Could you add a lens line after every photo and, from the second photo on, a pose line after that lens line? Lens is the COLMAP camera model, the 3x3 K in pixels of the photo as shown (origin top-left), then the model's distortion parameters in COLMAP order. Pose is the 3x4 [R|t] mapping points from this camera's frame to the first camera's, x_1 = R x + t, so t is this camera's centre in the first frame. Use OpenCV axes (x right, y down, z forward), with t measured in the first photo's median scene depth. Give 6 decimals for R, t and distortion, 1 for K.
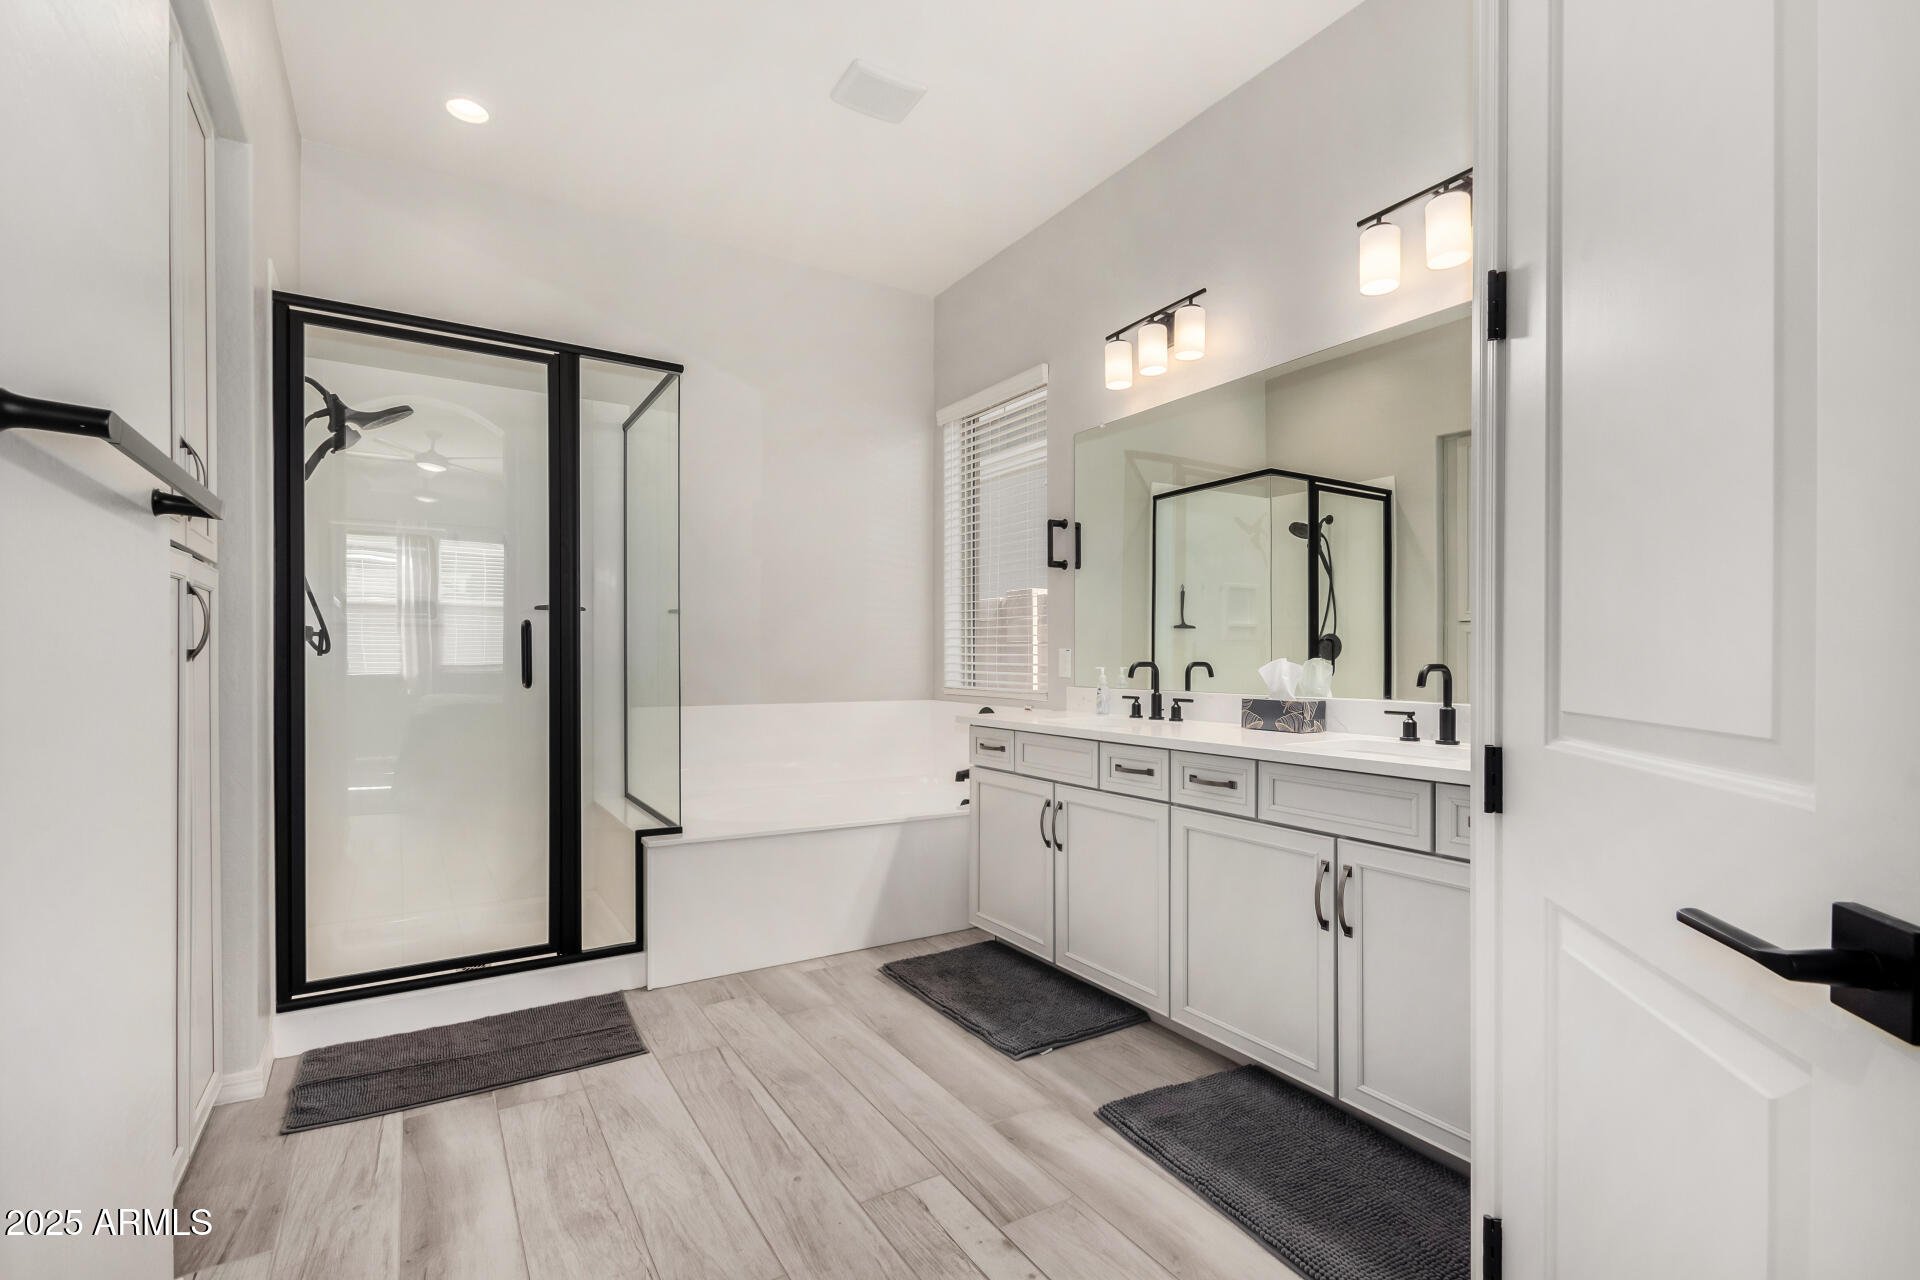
lens RADIAL K [[876.5, 0, 959.6], [0, 876.5, 662.1], [0, 0, 1]] dist [0.003361, 0.000226]
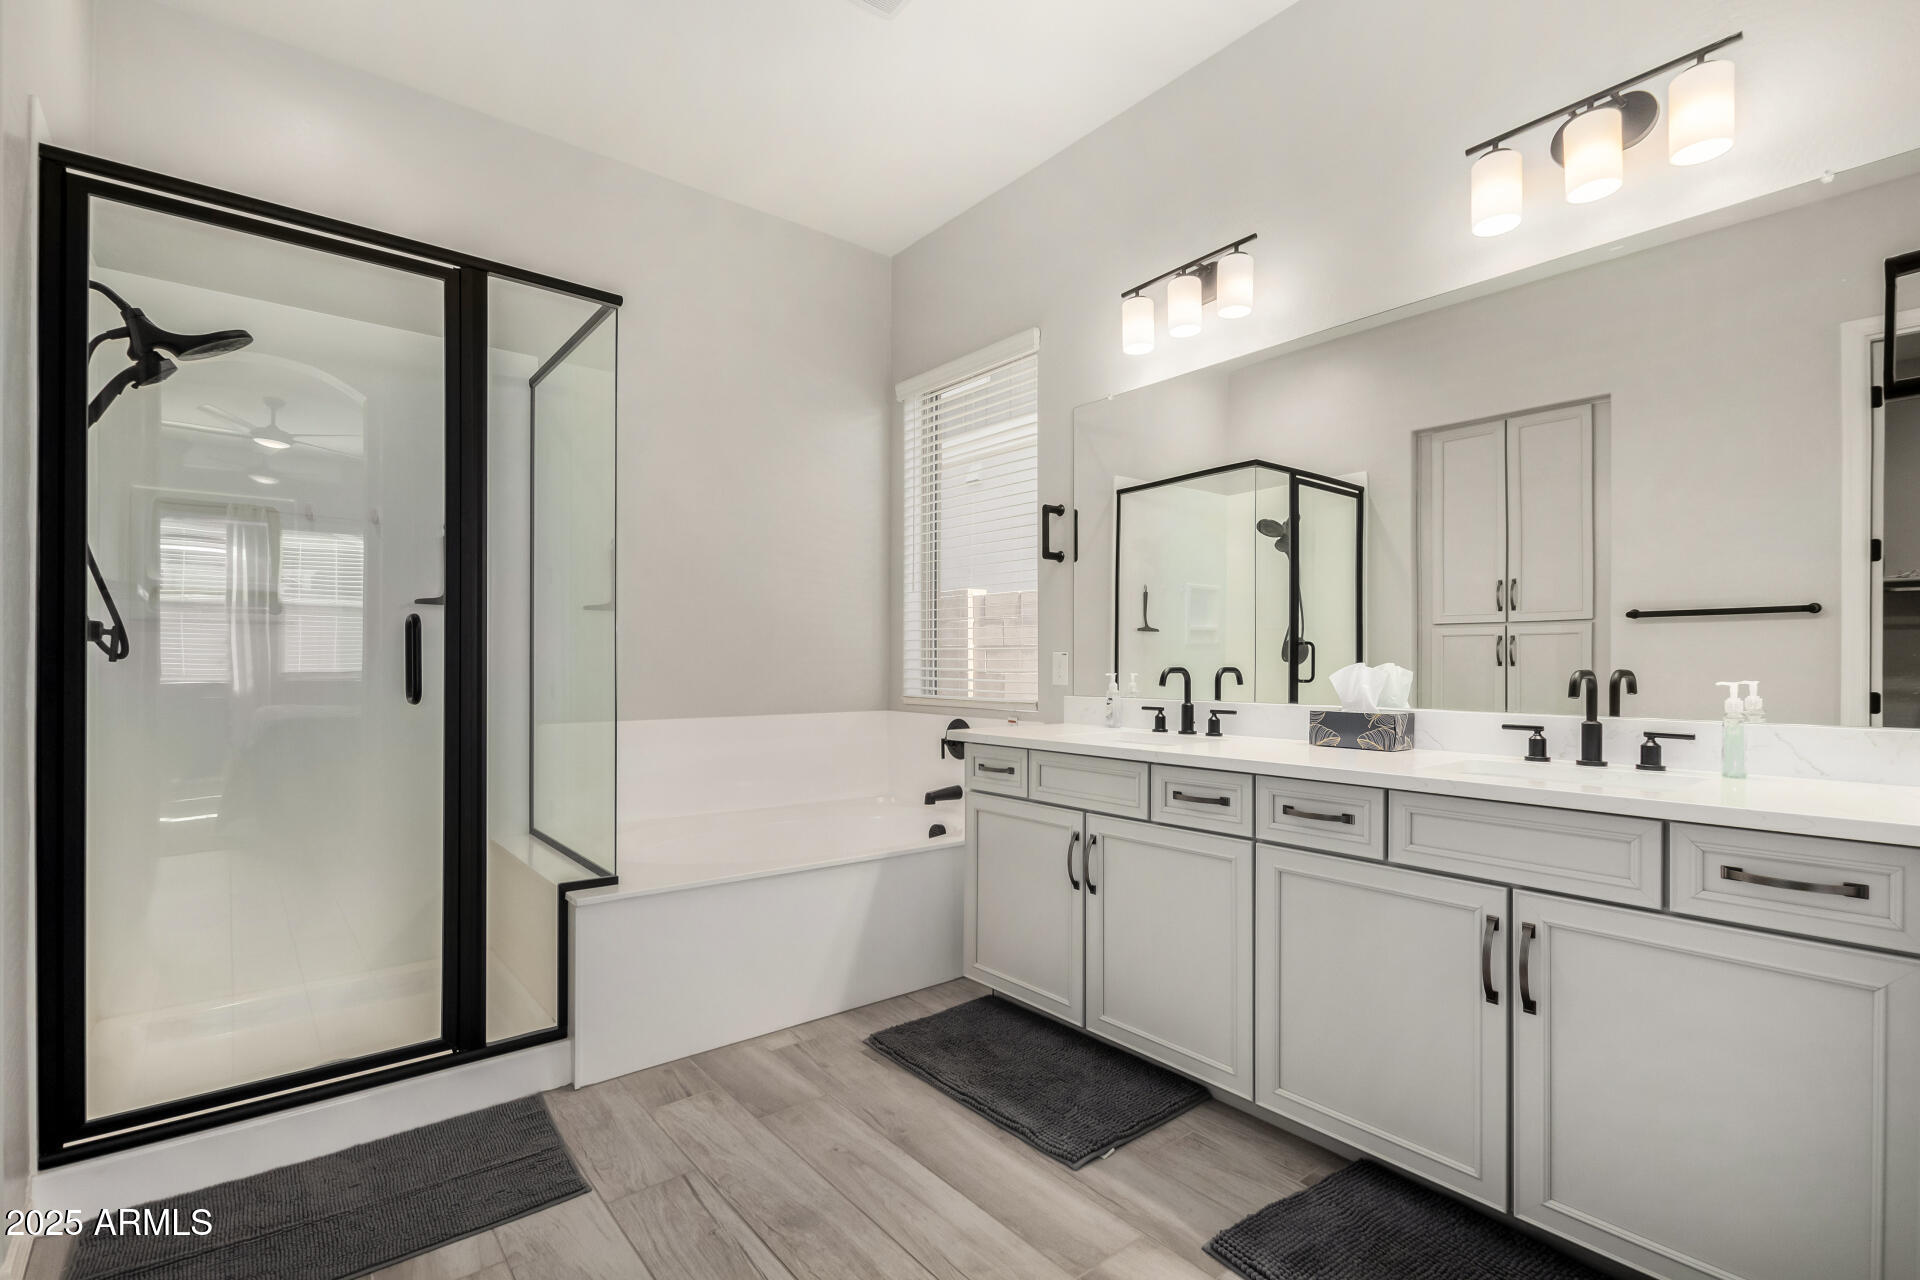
lens RADIAL K [[882.0, 0, 959.3], [0, 882.0, 657.4], [0, 0, 1]] dist [0.008253, -0.005003]
pose [[0.992610, -0.000893, 0.121341, -0.115319], [0.002192, 0.999942, -0.010574, -0.001632], [-0.121325, 0.010762, 0.992555, 0.179524]]
